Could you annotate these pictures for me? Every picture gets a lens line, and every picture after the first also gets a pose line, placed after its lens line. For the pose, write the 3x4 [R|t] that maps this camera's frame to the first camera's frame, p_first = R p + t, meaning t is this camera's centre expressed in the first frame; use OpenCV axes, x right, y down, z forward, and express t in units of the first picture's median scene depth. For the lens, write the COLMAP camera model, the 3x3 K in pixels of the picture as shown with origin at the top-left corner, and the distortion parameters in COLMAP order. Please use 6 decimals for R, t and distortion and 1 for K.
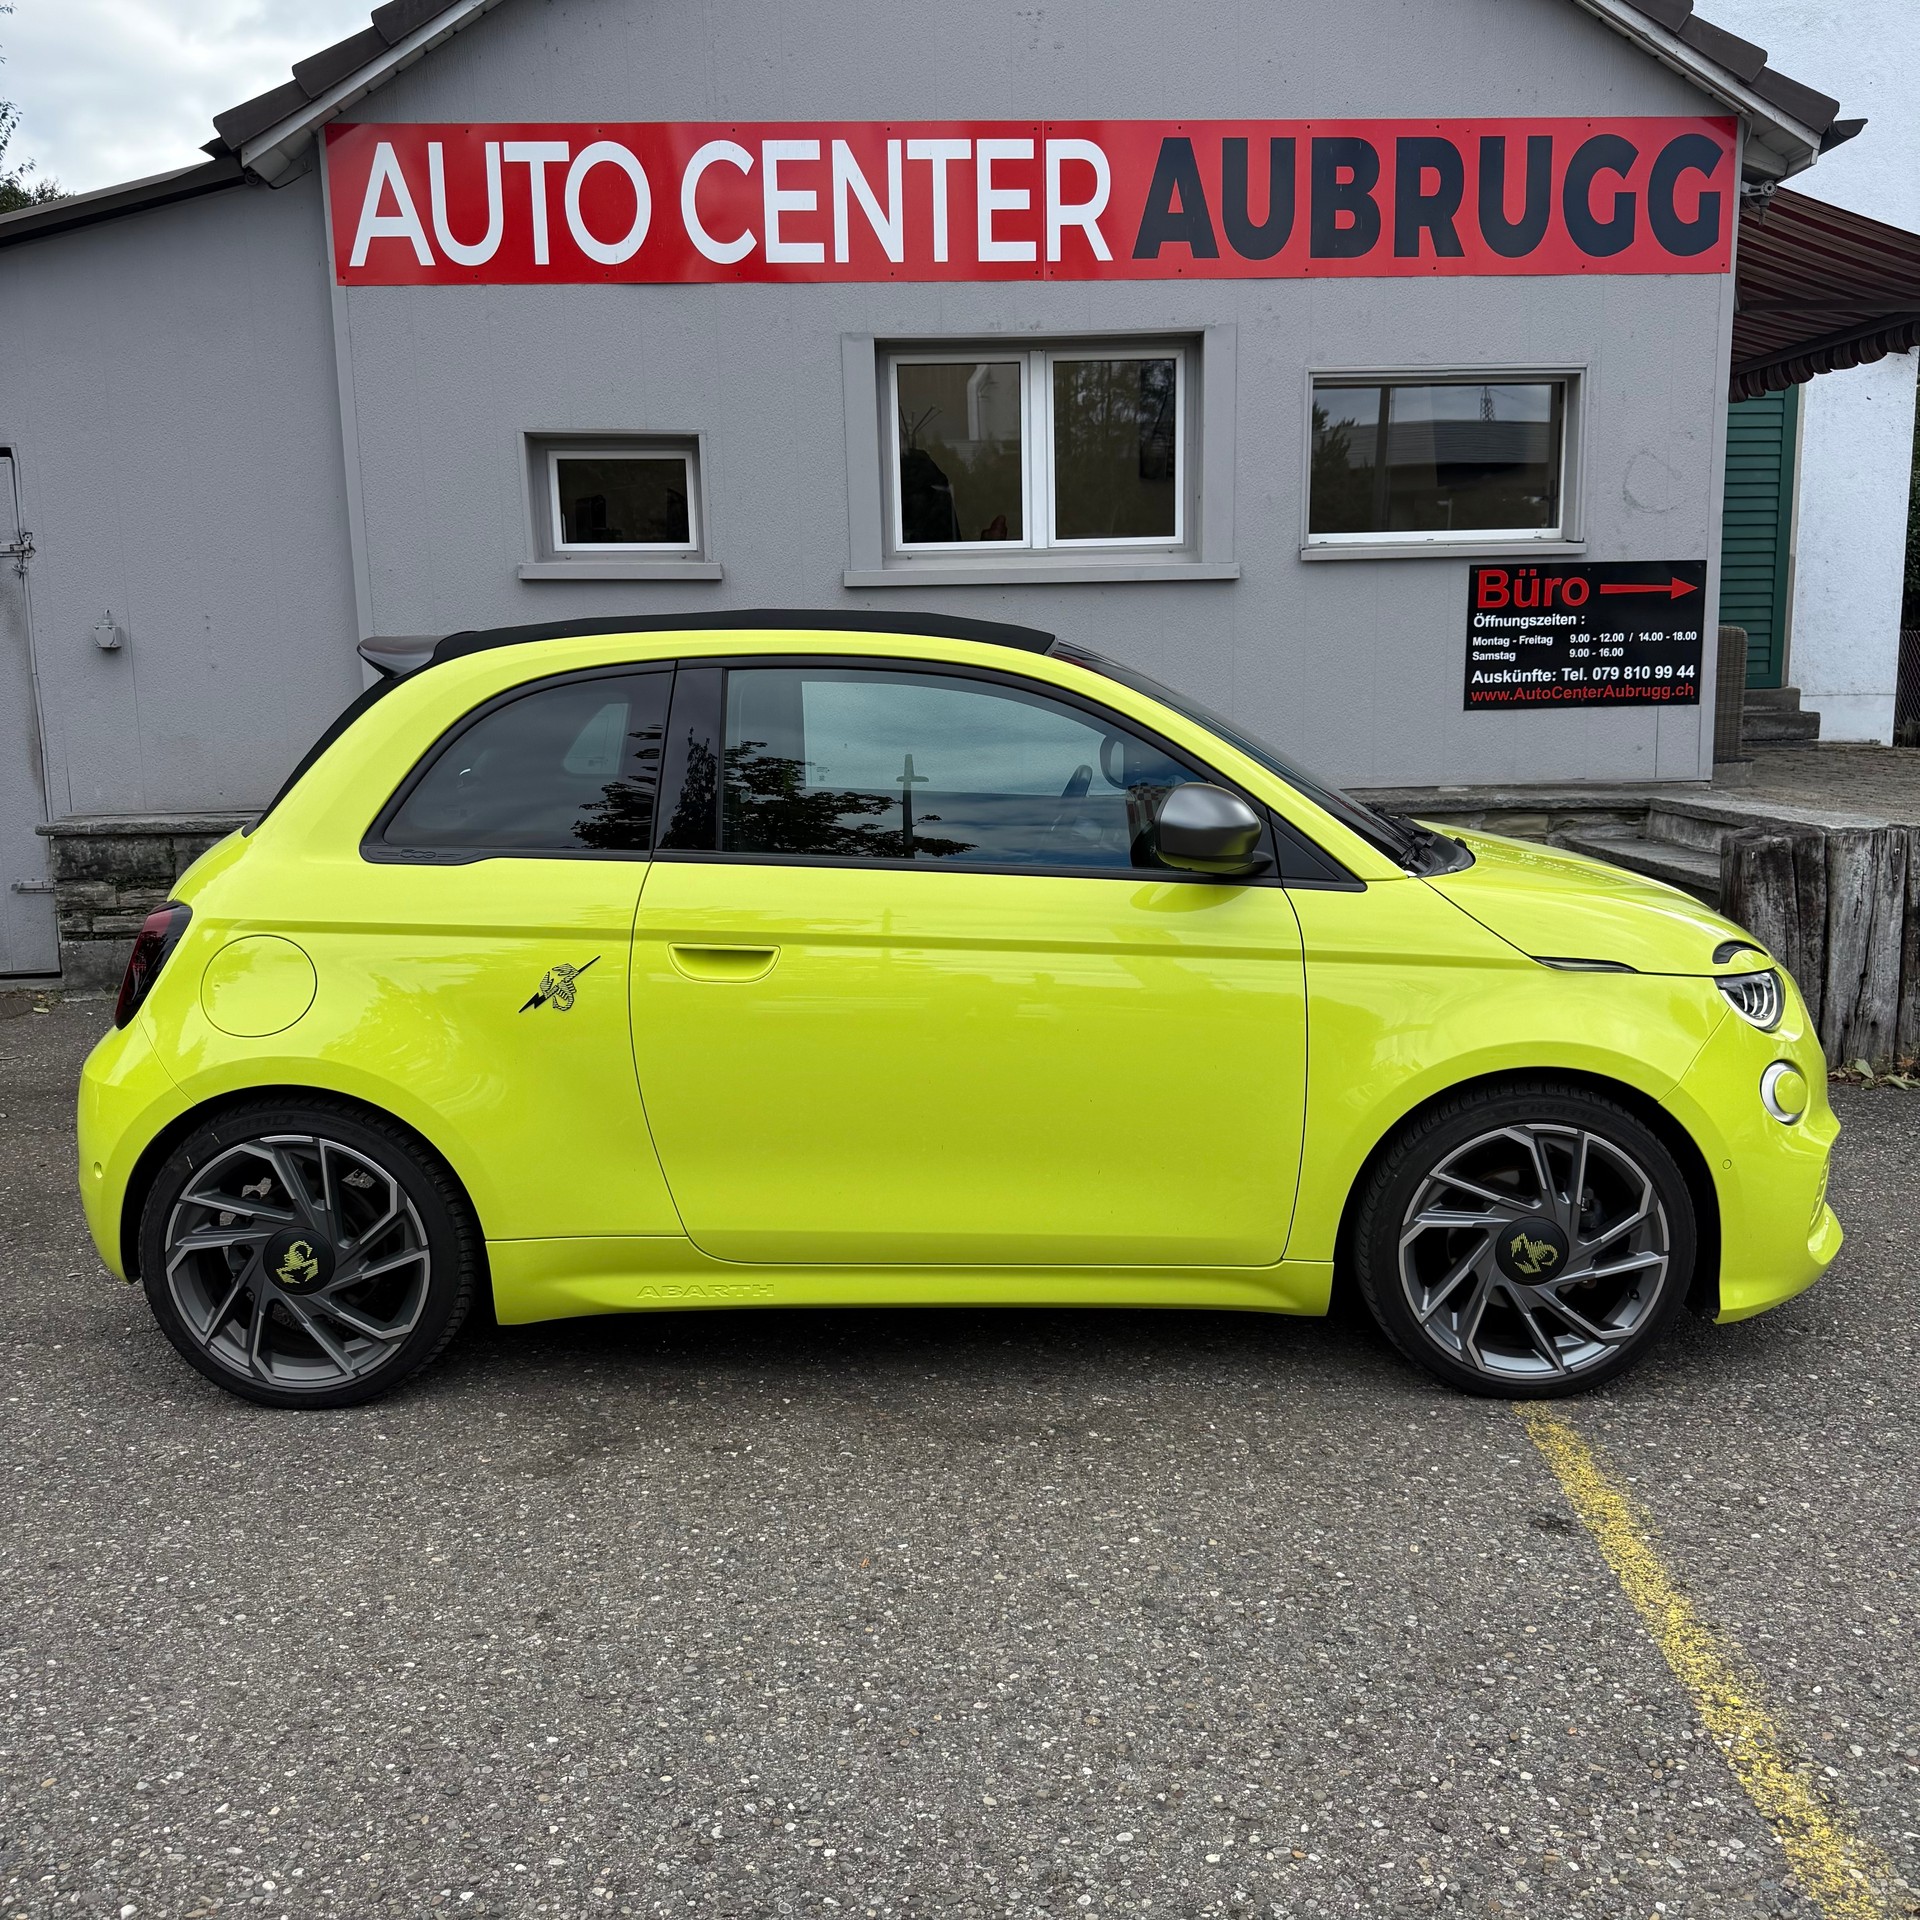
lens RADIAL K [[1835.1, 0, 964.4], [0, 1835.1, 967.8], [0, 0, 1]] dist [0.011510, -0.018167]
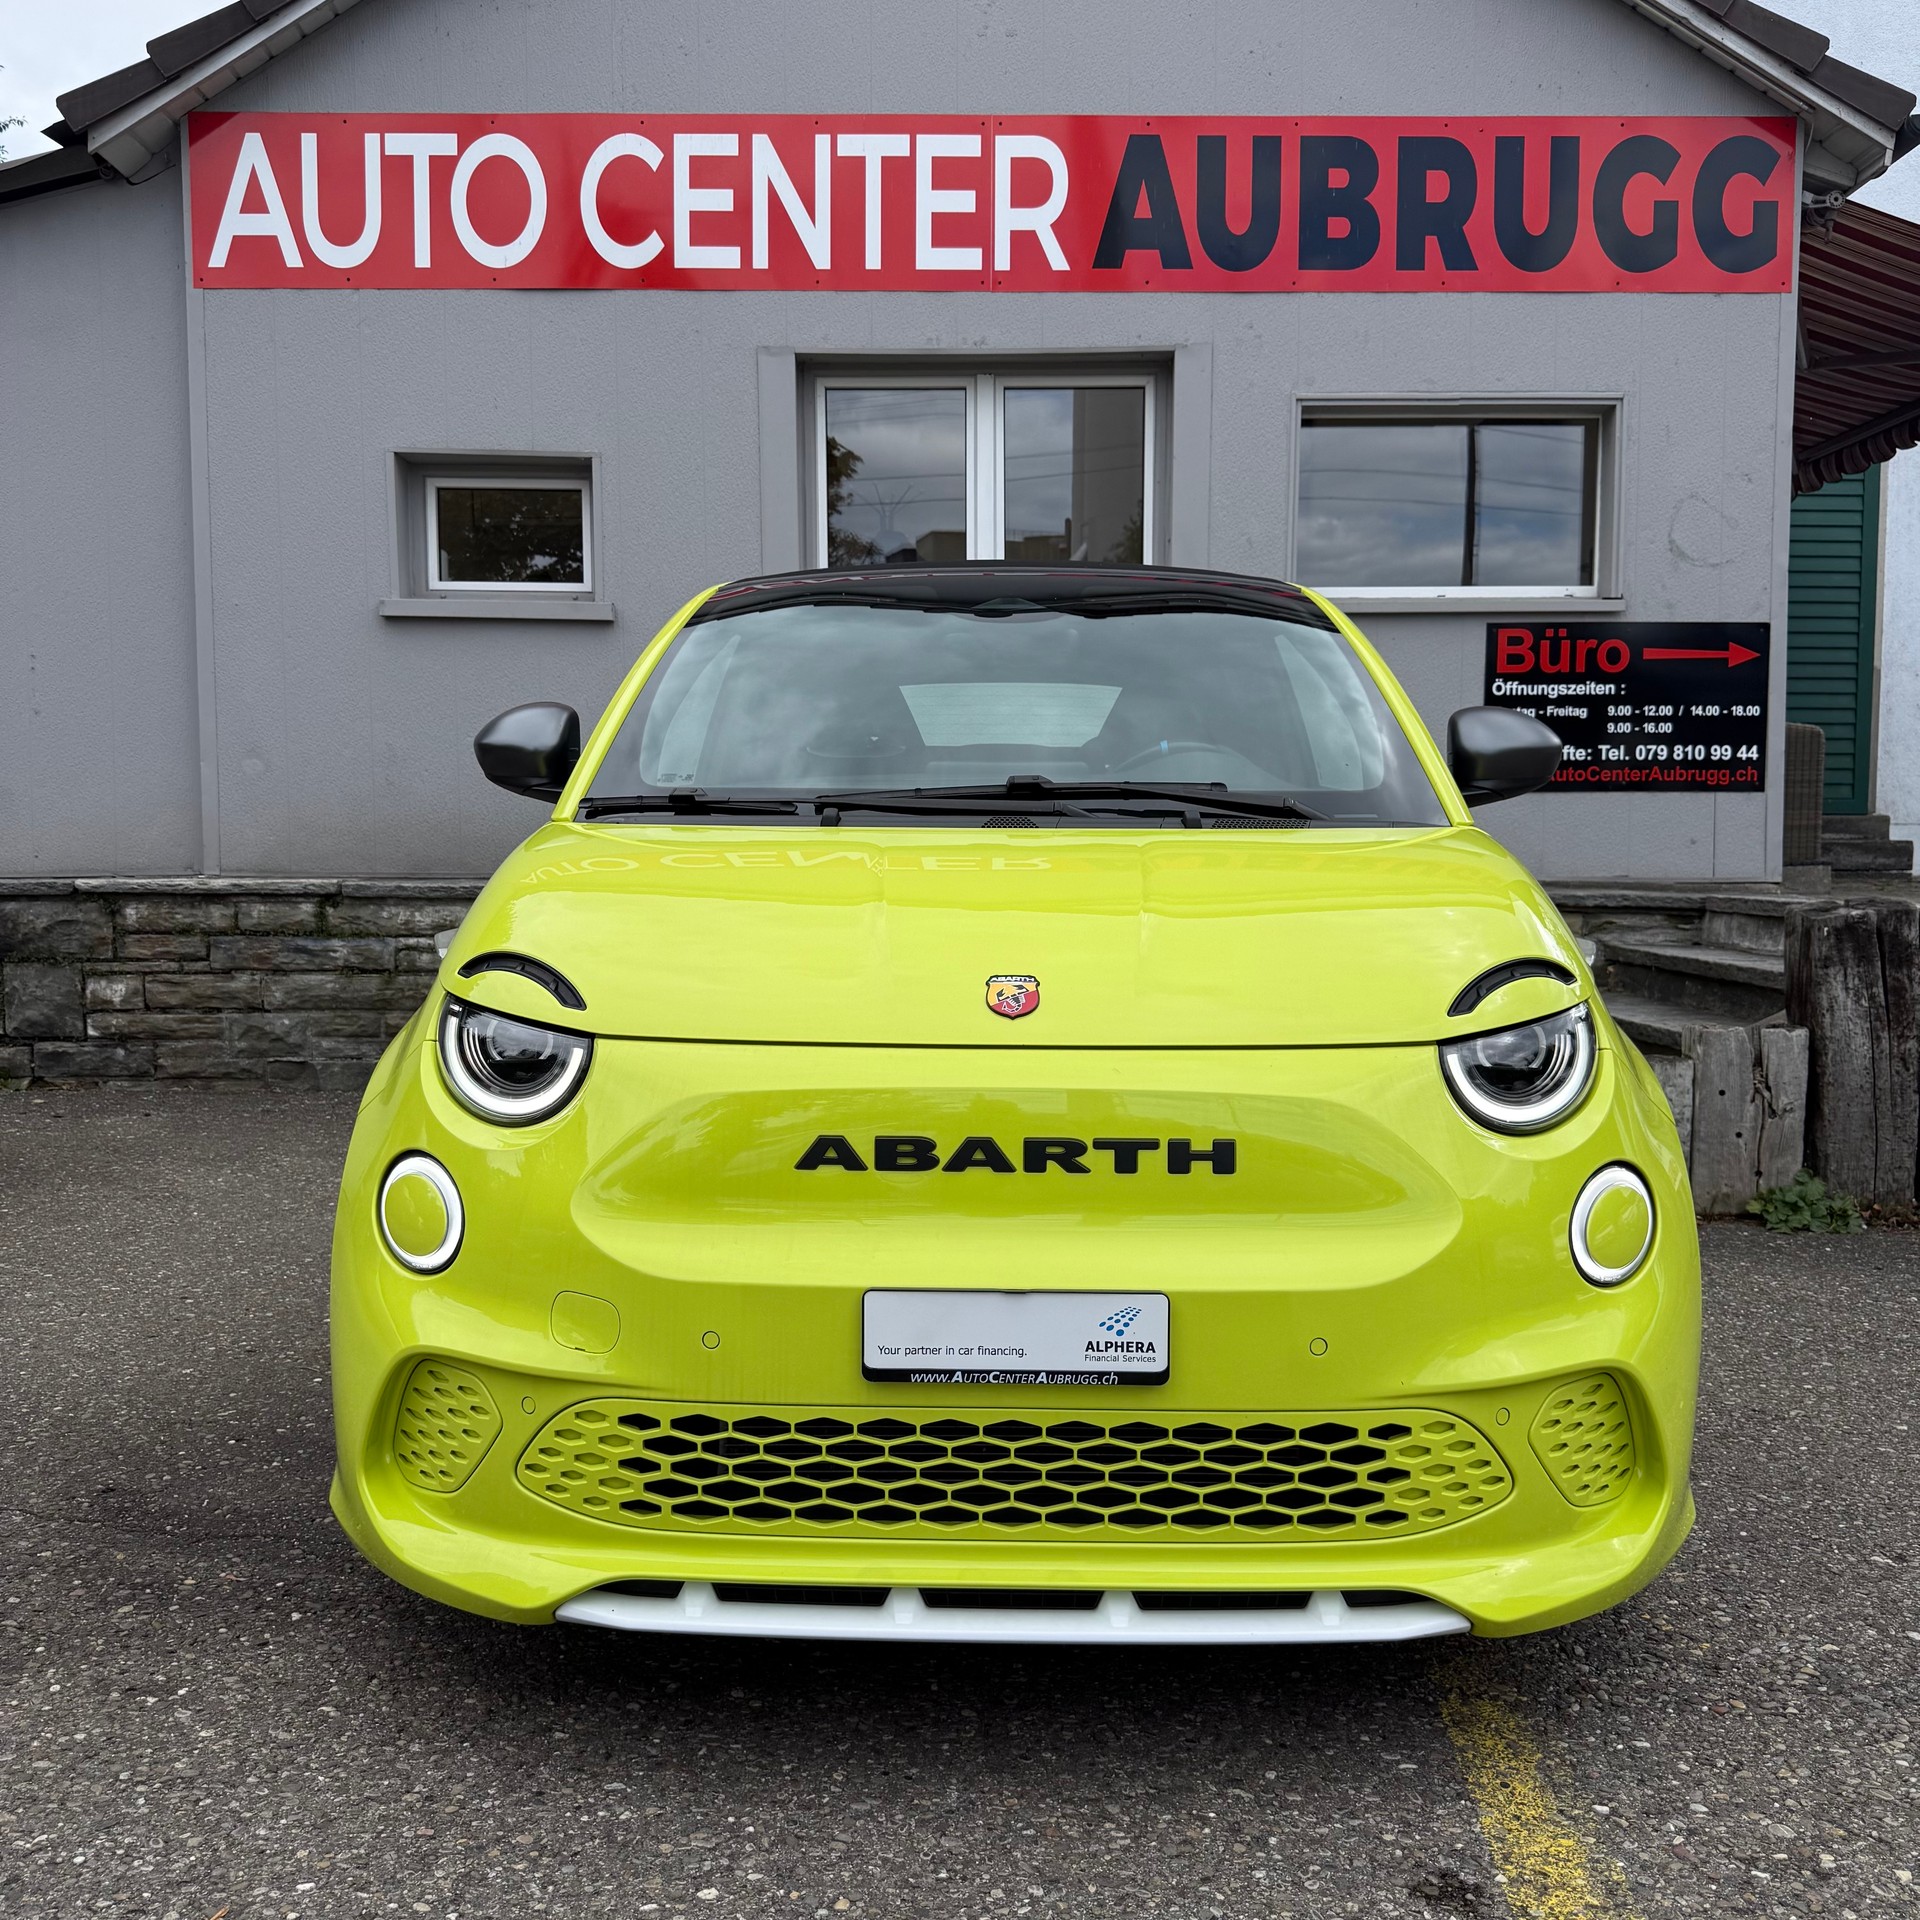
lens RADIAL K [[1841.3, 0, 960.0], [0, 1841.3, 960.0], [0, 0, 1]] dist [-0.001414, -0.000426]
pose [[0.998619, 0.024129, -0.046668, 0.077573], [-0.028848, 0.994238, -0.103238, 0.032661], [0.043908, 0.104442, 0.993561, 0.163918]]
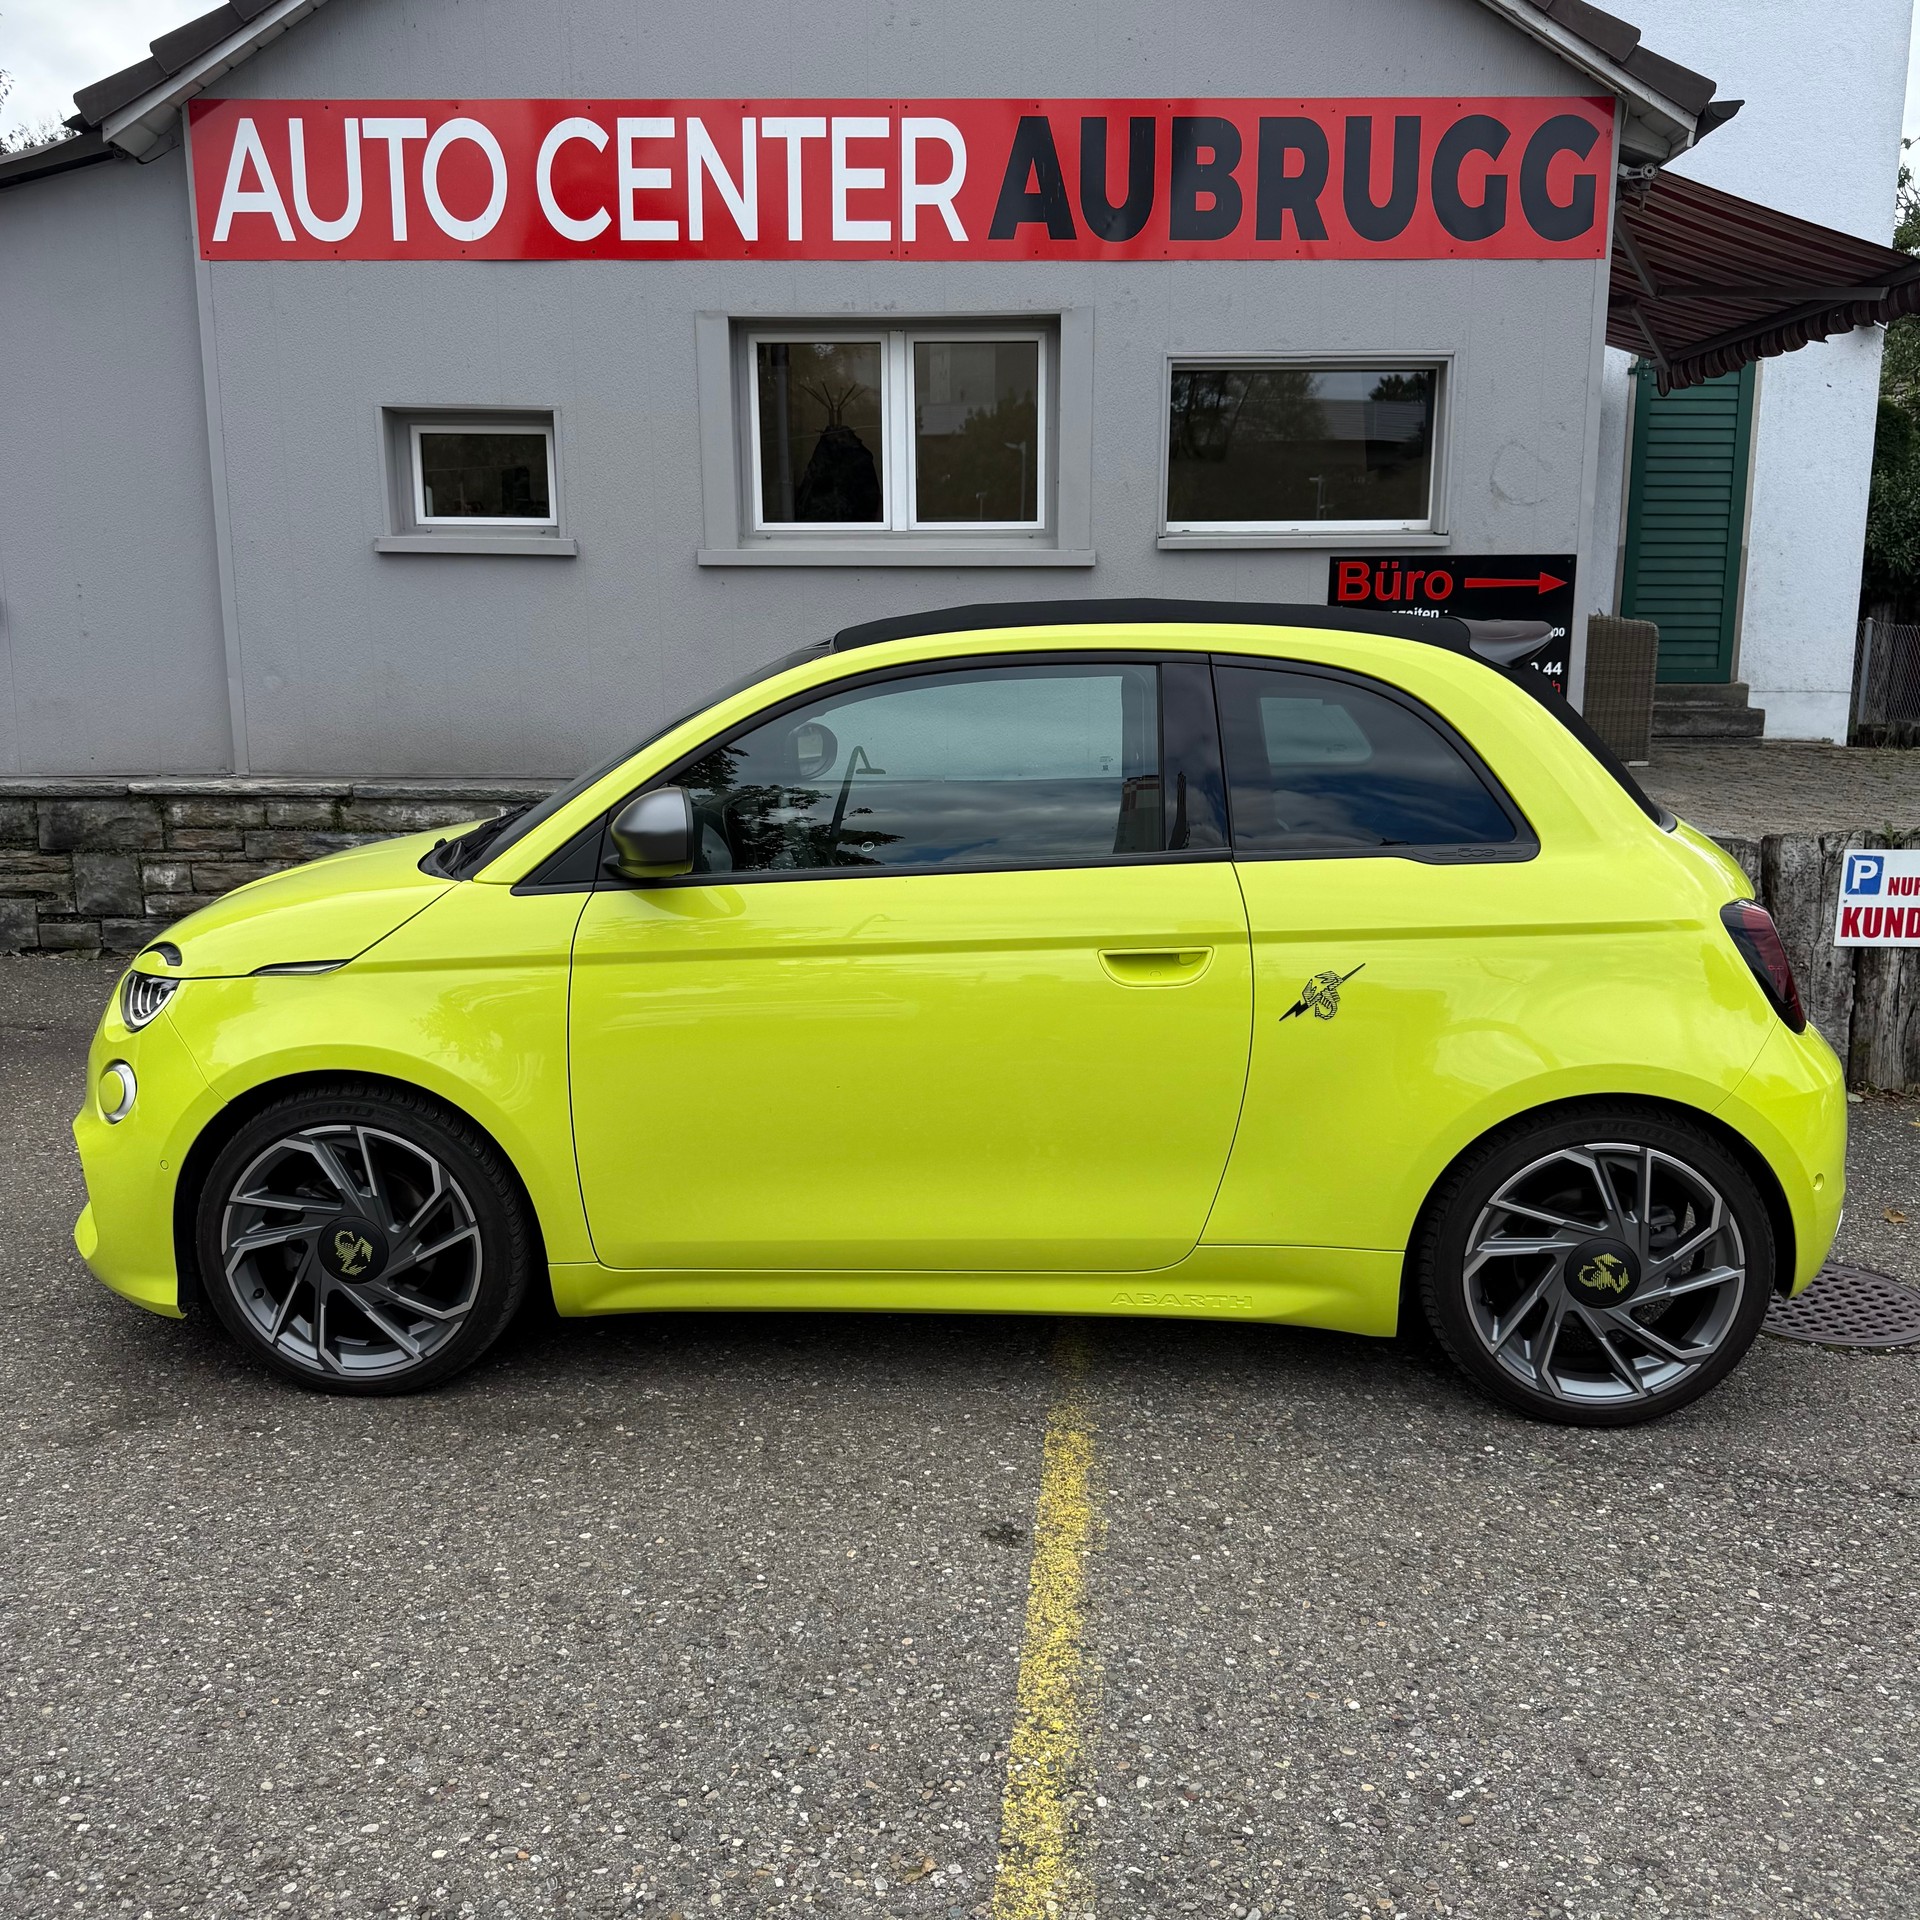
lens RADIAL K [[1832.9, 0, 954.0], [0, 1832.9, 974.4], [0, 0, 1]] dist [0.020199, -0.033583]
pose [[0.998088, 0.029618, -0.054244, 0.138962], [-0.028522, 0.999375, 0.020872, -0.009963], [0.054828, -0.019285, 0.998310, 0.001947]]
